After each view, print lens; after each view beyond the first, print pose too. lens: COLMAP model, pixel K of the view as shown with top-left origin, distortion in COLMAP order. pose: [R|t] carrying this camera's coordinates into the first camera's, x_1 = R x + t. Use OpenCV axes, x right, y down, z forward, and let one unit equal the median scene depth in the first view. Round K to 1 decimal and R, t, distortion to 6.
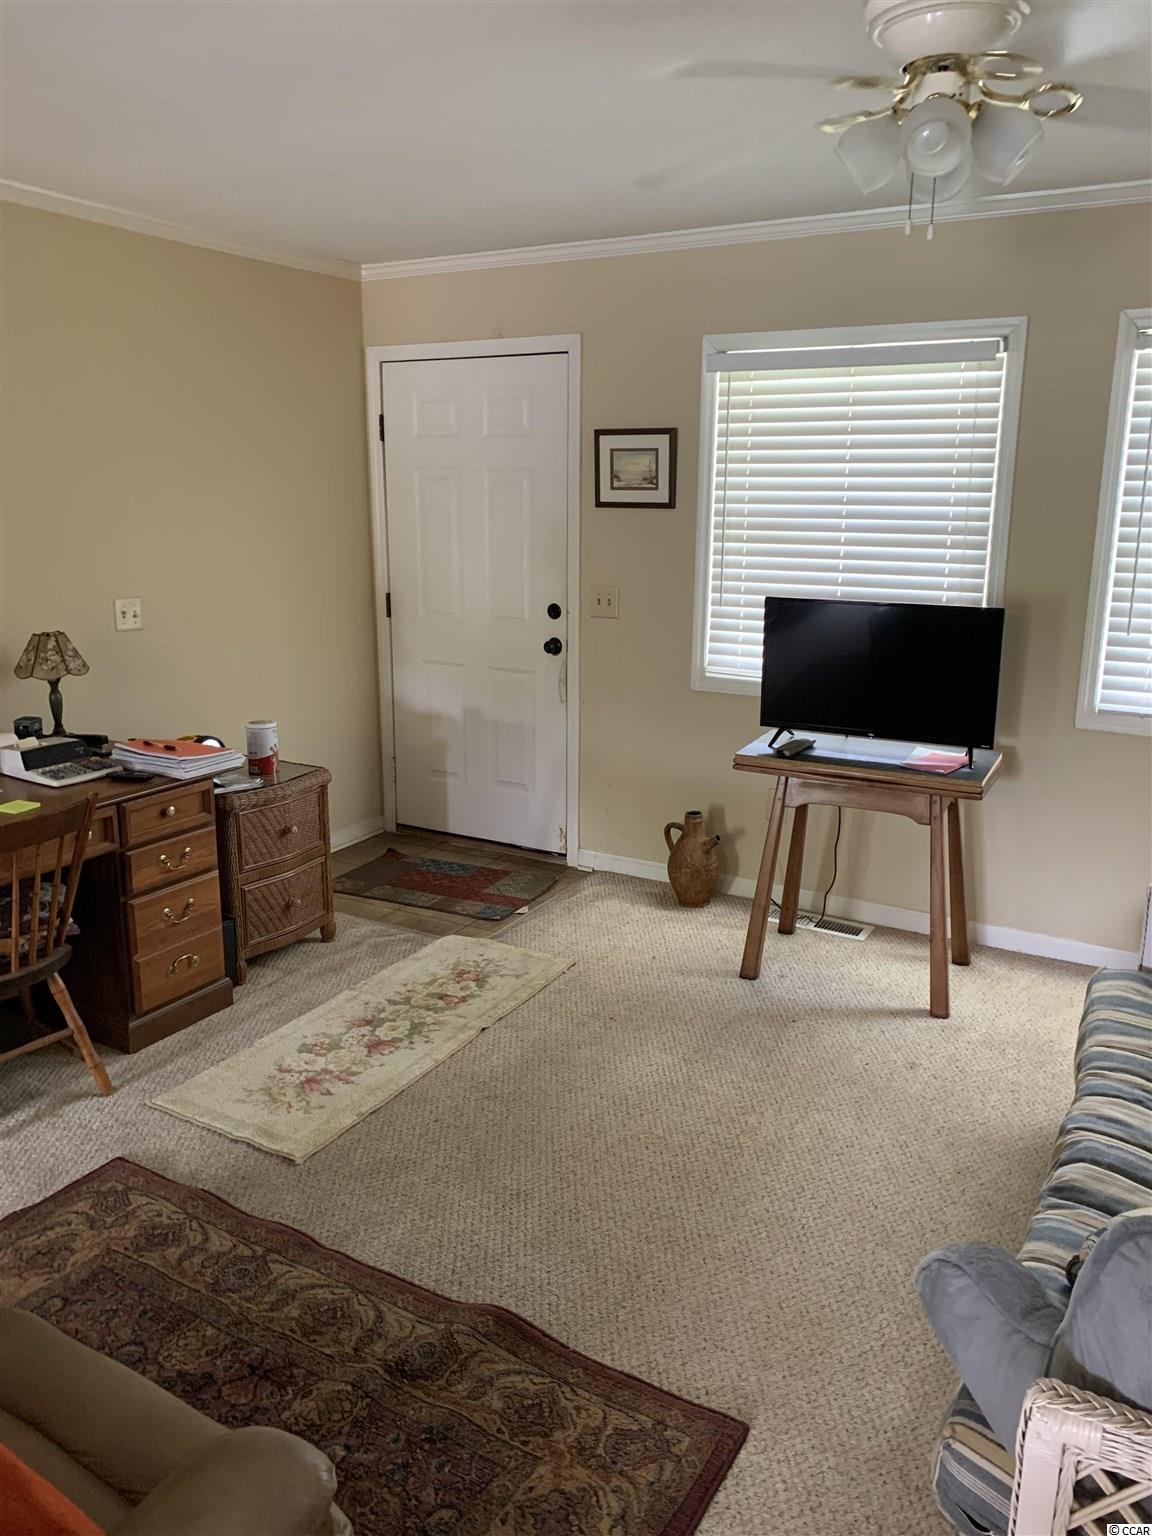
lens RADIAL K [[1173.8, 0, 582.8], [0, 1173.8, 779.8], [0, 0, 1]] dist [0.005793, -0.007642]
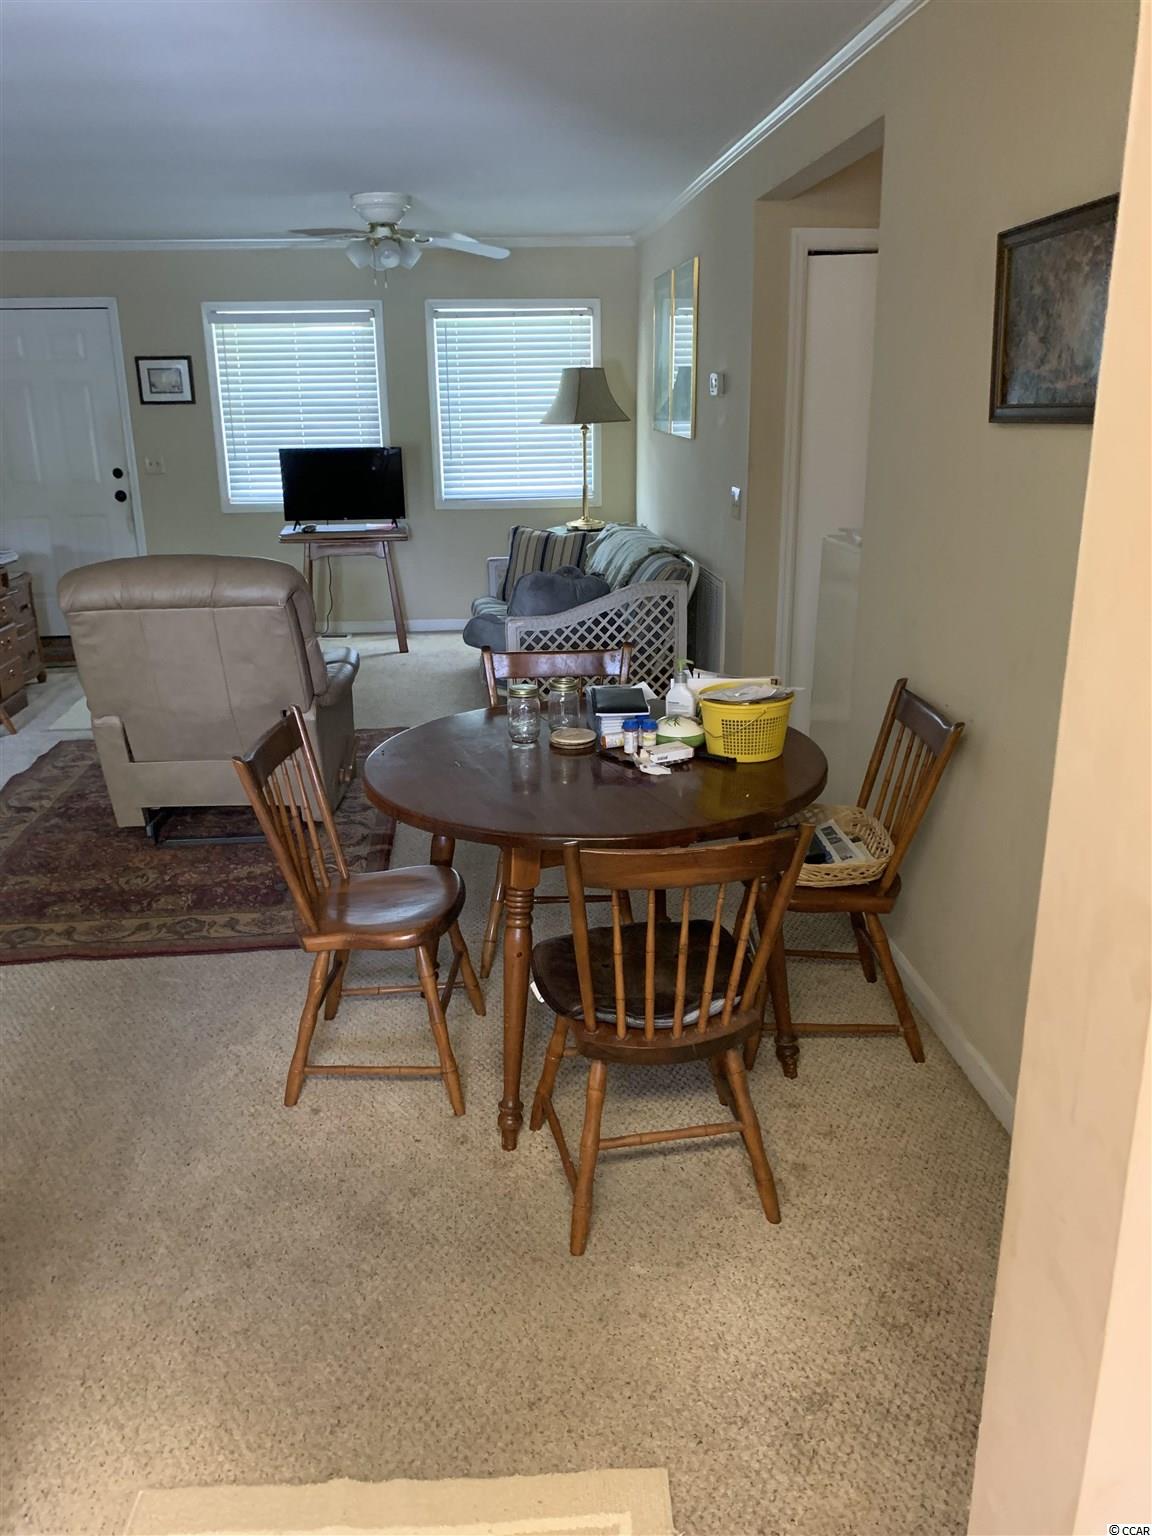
lens RADIAL K [[1173.8, 0, 579.3], [0, 1173.8, 760.6], [0, 0, 1]] dist [0.005793, -0.007642]
pose [[0.810881, -0.194809, 0.551834, -0.569454], [0.161766, 0.980840, 0.108553, 0.198963], [-0.562408, 0.001244, 0.826859, -0.791641]]
